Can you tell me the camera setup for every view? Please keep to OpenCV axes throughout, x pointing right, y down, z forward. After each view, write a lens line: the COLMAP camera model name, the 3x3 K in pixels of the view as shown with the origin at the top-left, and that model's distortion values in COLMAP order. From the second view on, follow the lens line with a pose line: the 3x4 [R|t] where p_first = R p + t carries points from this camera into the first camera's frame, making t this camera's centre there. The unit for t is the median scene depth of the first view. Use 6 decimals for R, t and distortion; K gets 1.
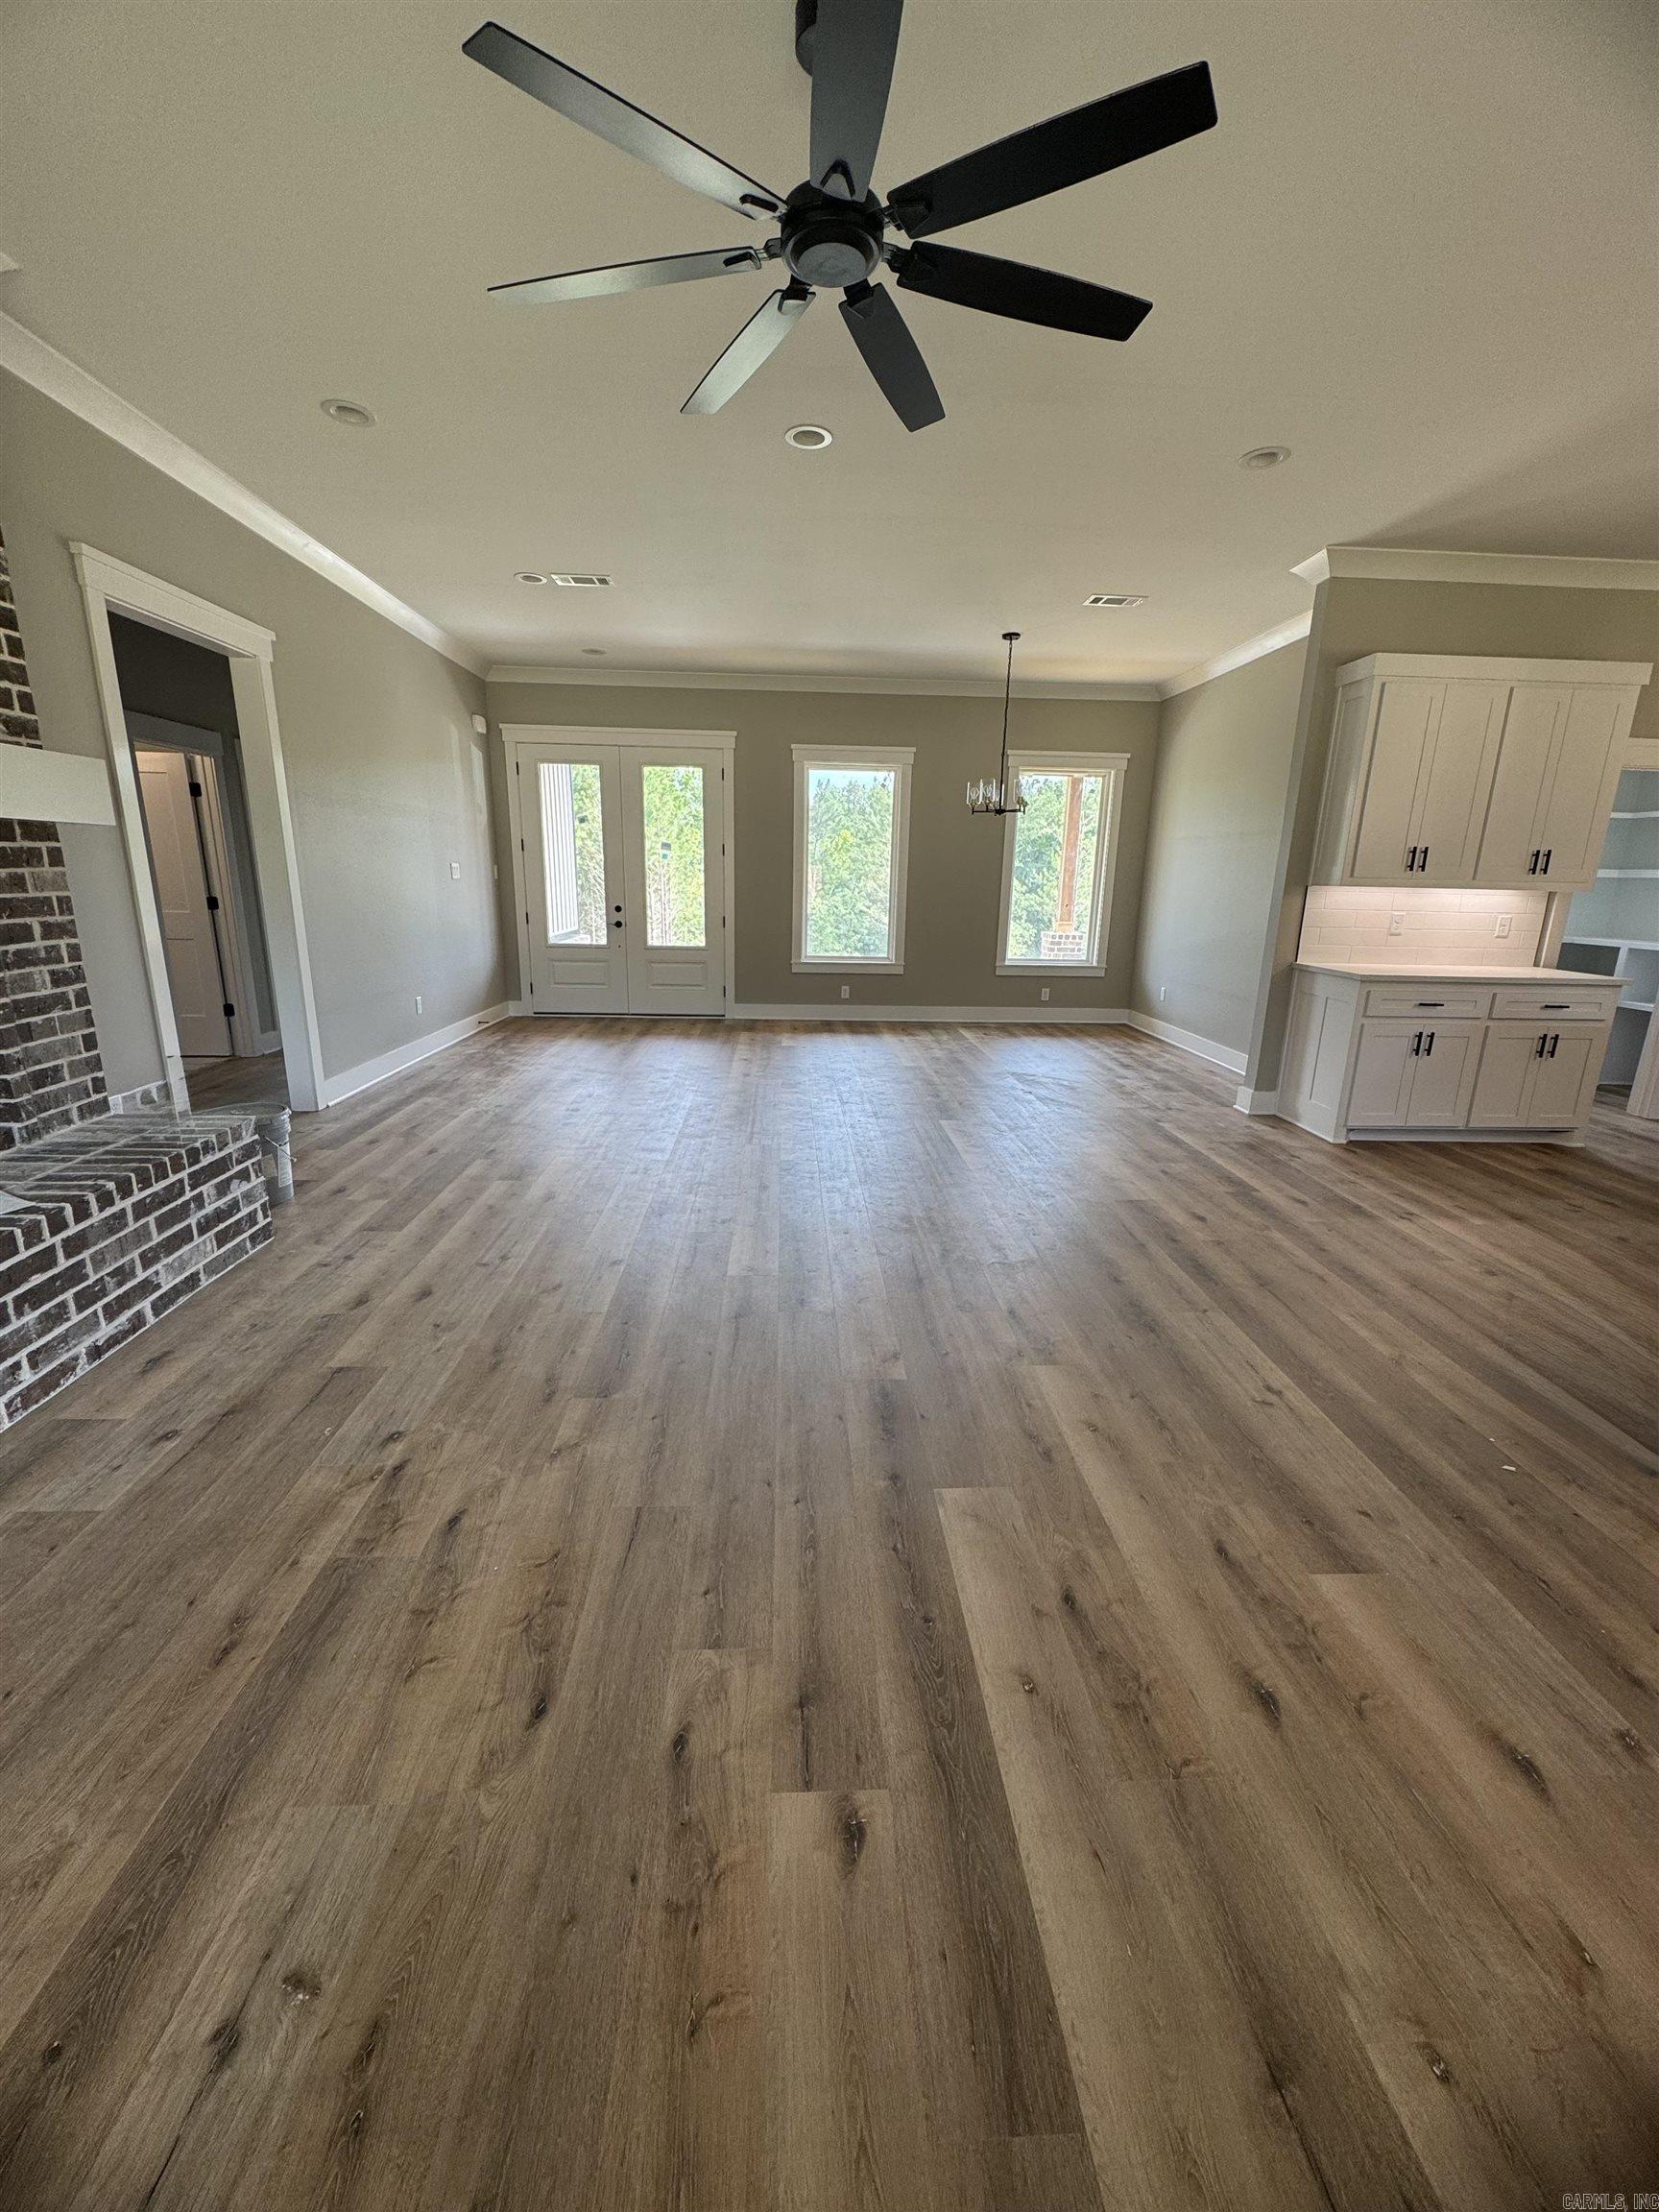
lens RADIAL K [[879.0, 0, 826.0], [0, 879.0, 1104.4], [0, 0, 1]] dist [-0.000912, -0.000274]
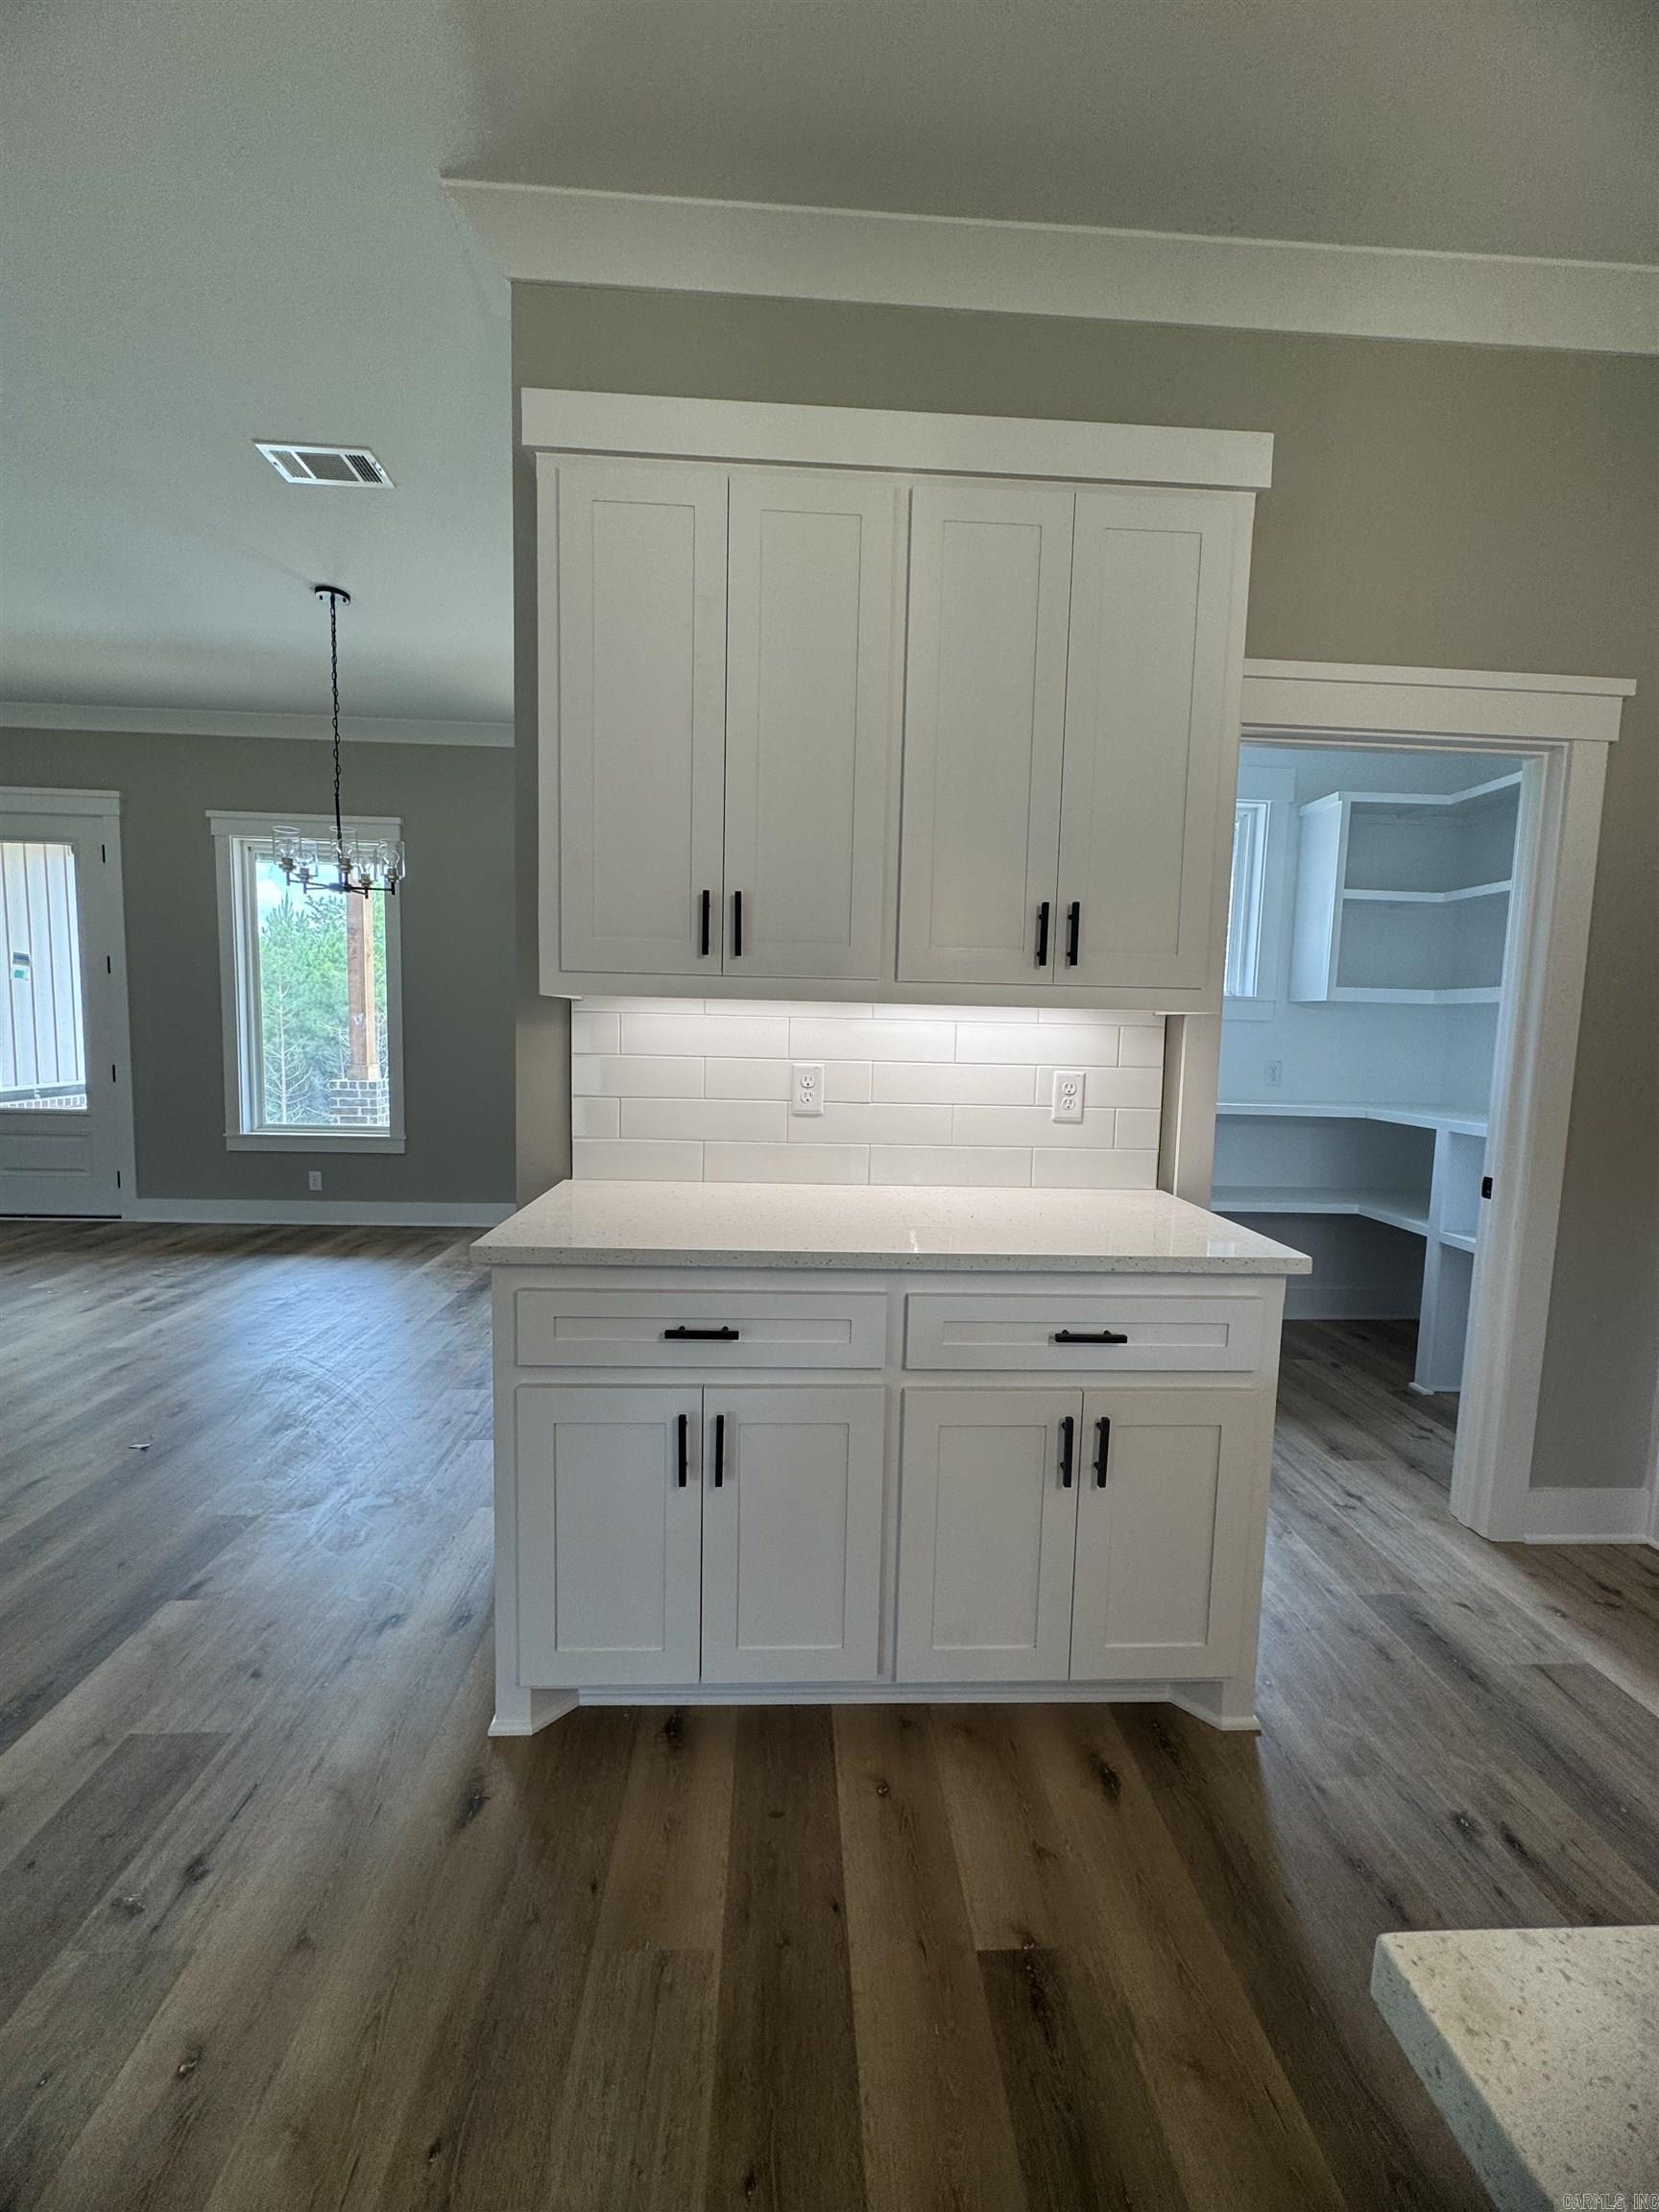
lens RADIAL K [[879.0, 0, 826.0], [0, 879.0, 1104.4], [0, 0, 1]] dist [-0.000912, -0.000274]
pose [[0.999990, 0.003869, 0.002344, 0.876691], [-0.003428, 0.986218, -0.165415, -0.172421], [-0.002951, 0.165405, 0.986221, 0.784908]]
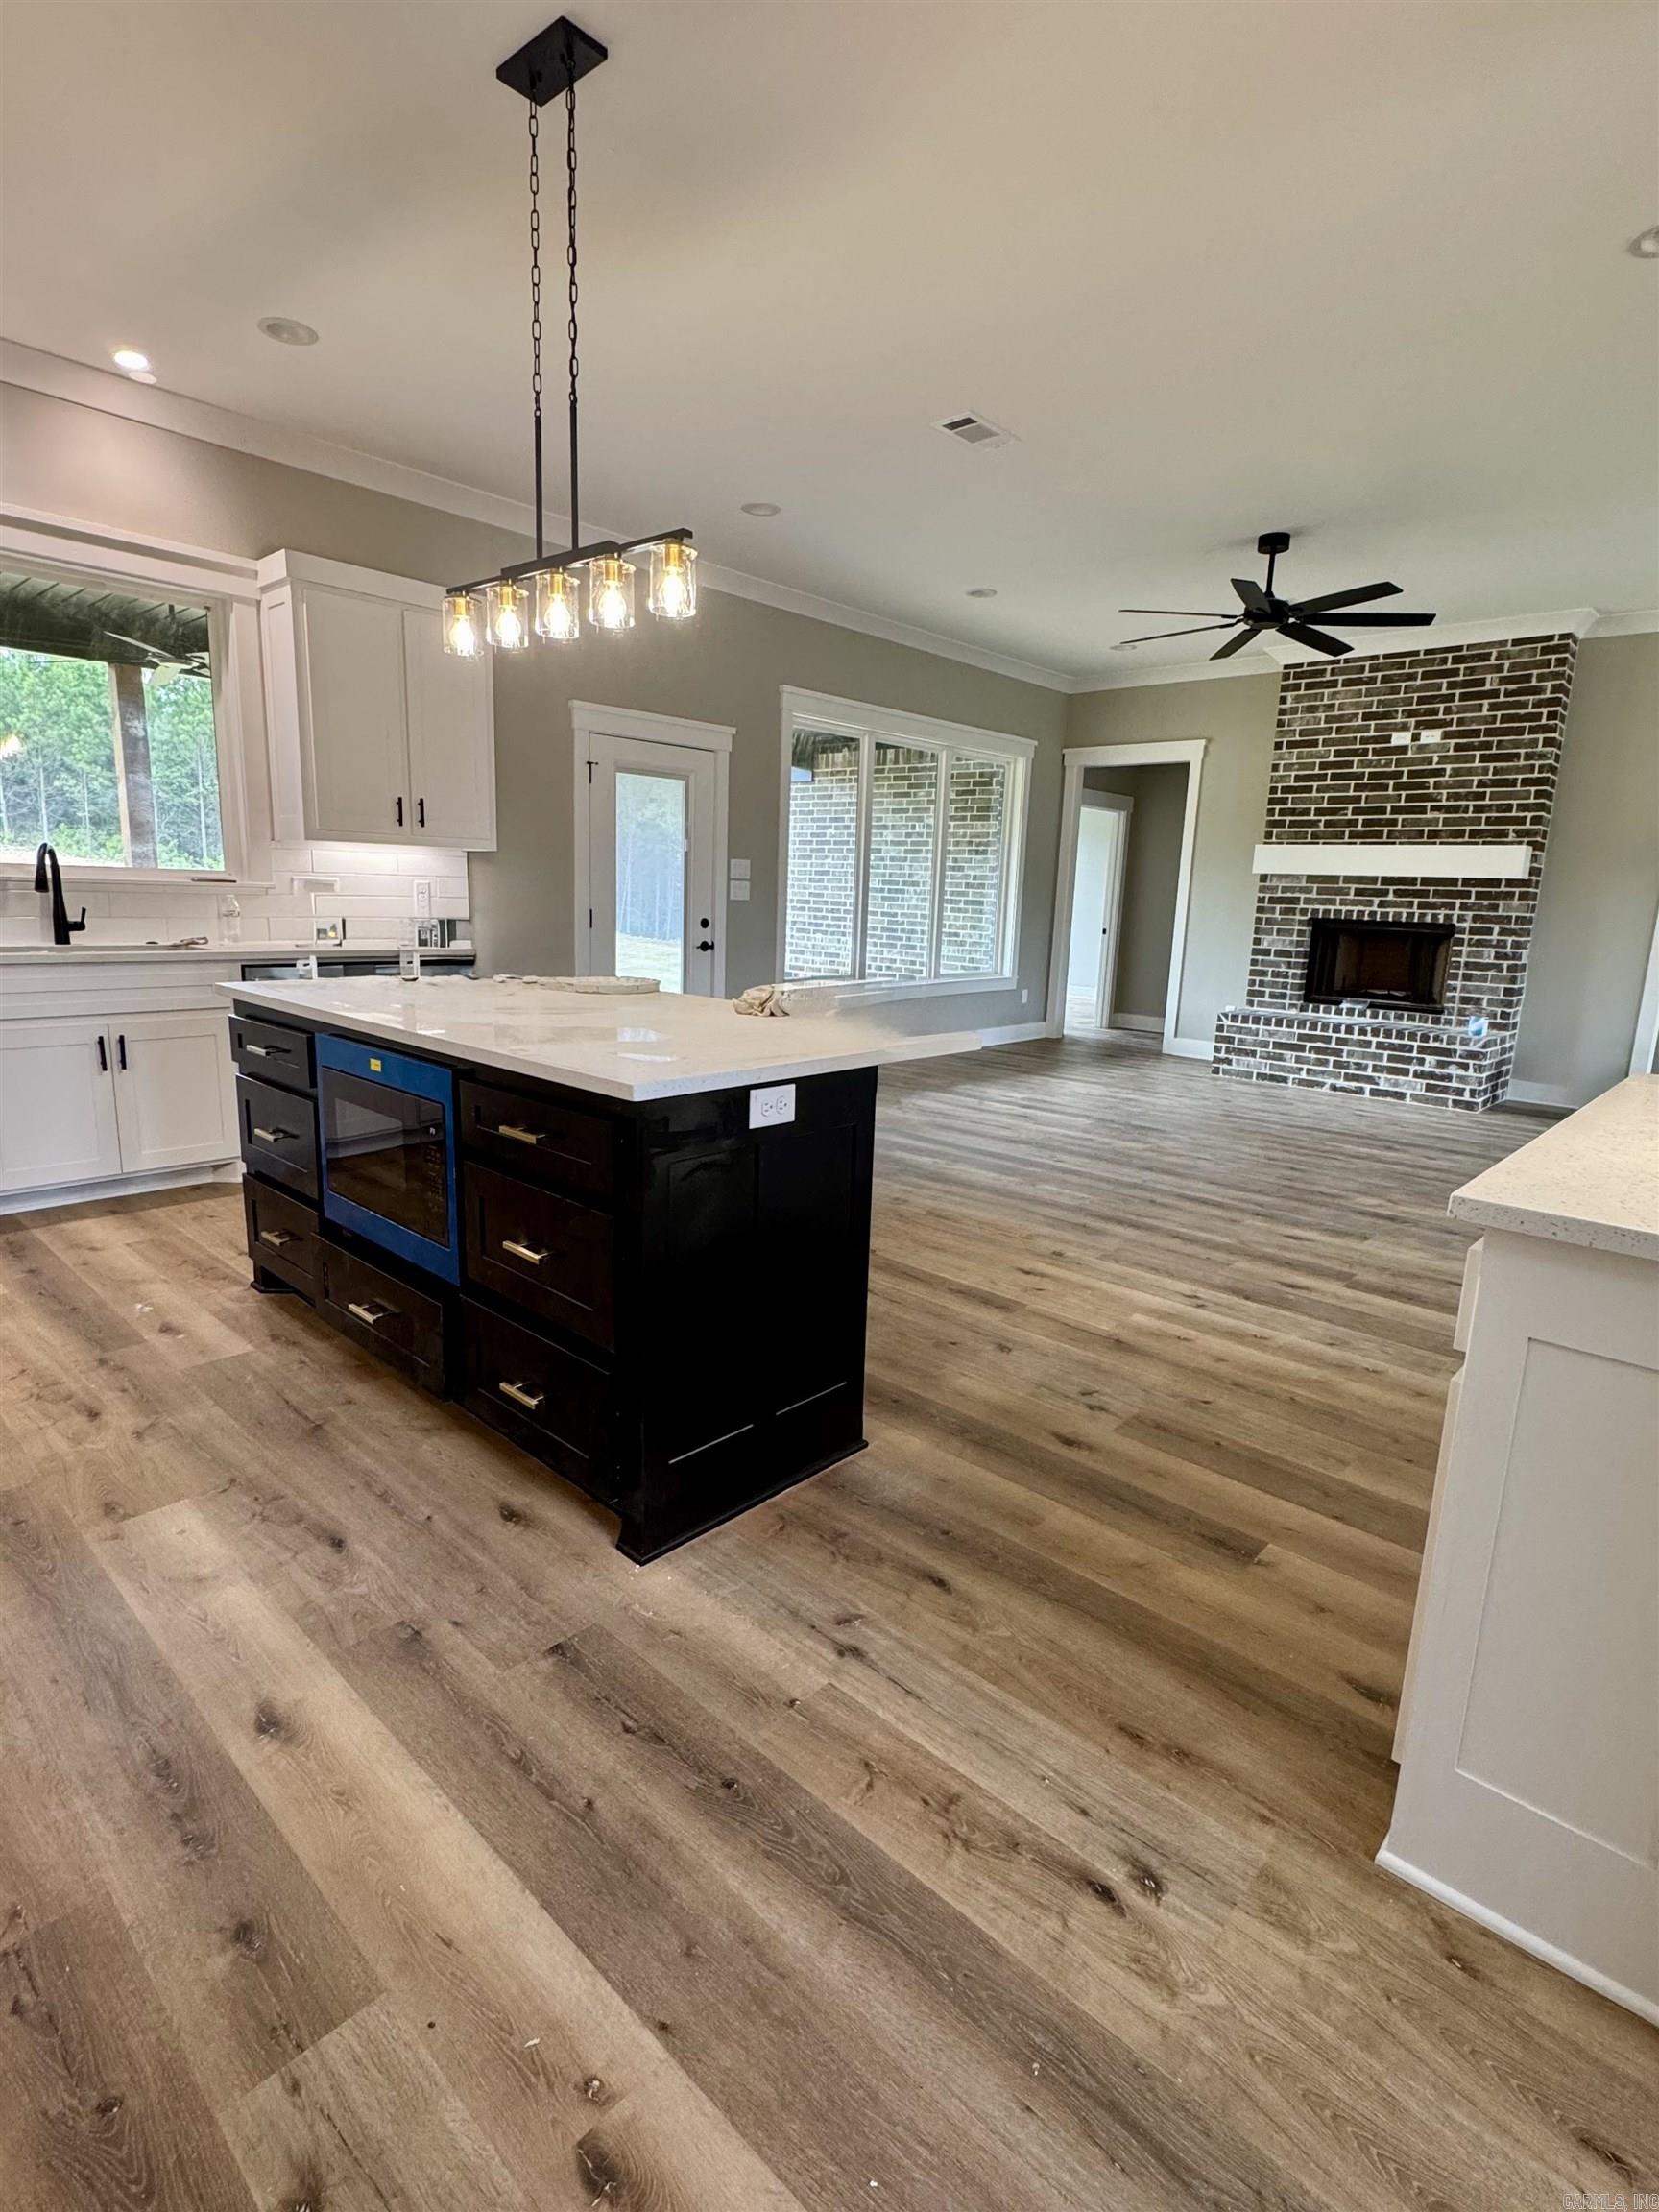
lens RADIAL K [[1091.7, 0, 827.9], [0, 1091.7, 1102.1], [0, 0, 1]] dist [0.000465, 0.001308]
pose [[-0.713081, 0.087454, -0.695606, 1.477842], [-0.227629, 0.909555, 0.347699, -0.269784], [0.663100, 0.406278, -0.628679, 1.275818]]
